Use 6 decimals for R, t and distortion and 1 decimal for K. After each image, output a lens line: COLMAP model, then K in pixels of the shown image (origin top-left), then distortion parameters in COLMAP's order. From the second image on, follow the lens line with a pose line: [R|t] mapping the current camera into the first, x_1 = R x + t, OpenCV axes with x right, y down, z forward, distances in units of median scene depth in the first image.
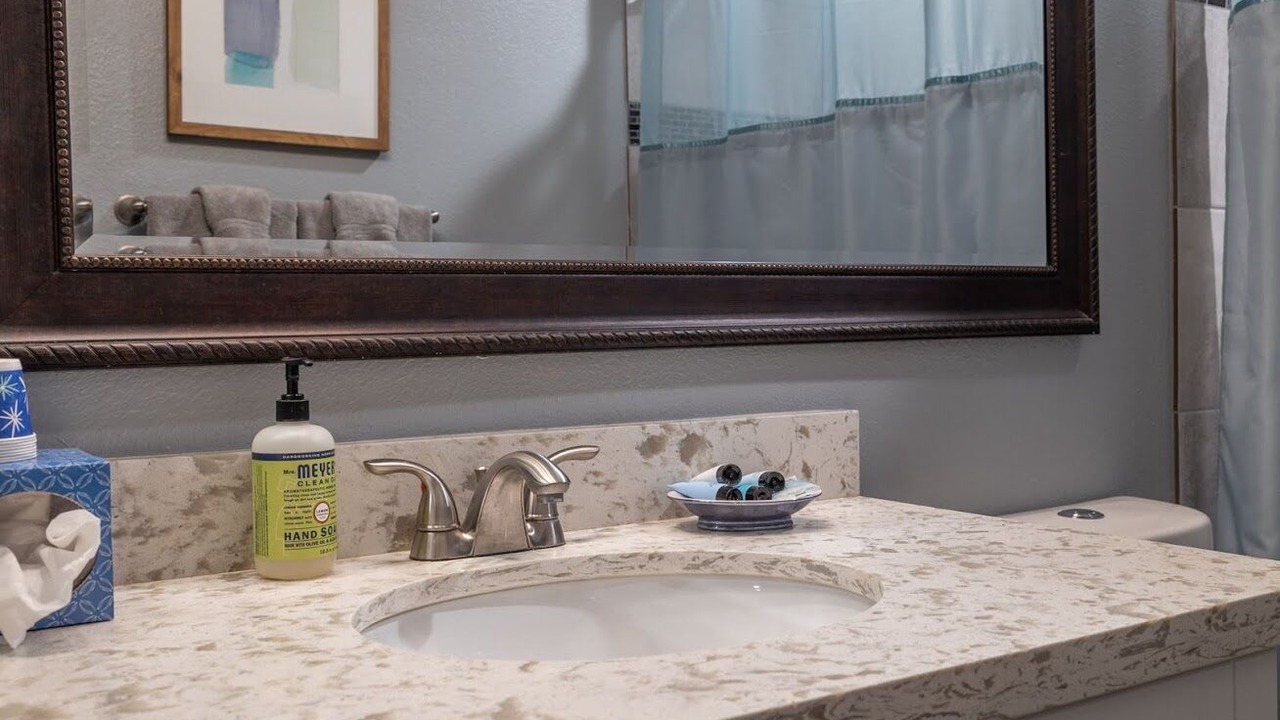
lens RADIAL K [[1212.4, 0, 640.0], [0, 1212.4, 360.0], [0, 0, 1]] dist [0.032892, -0.002696]
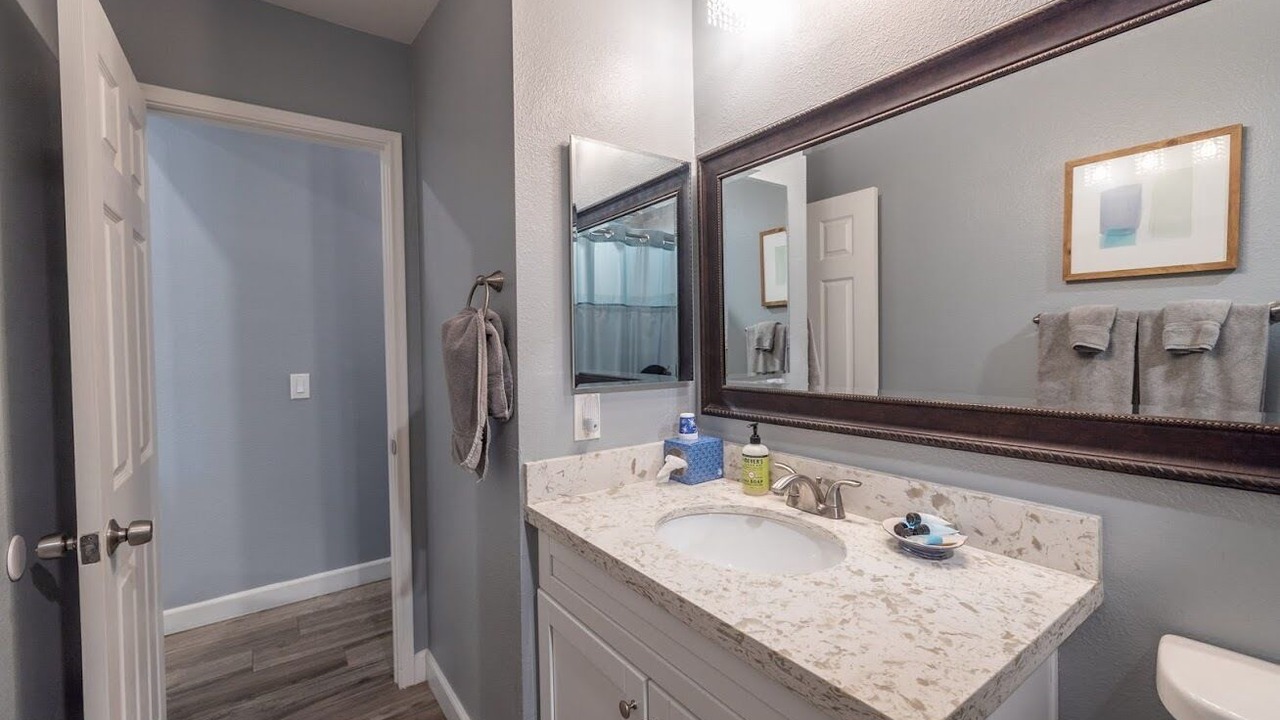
lens RADIAL K [[534.1, 0, 634.9], [0, 534.1, 353.6], [0, 0, 1]] dist [-0.000535, -0.000212]
pose [[0.031590, 0.037950, -0.998780, 0.832802], [-0.004270, 0.999275, 0.037834, -0.180759], [0.999492, 0.003069, 0.031729, 0.515017]]
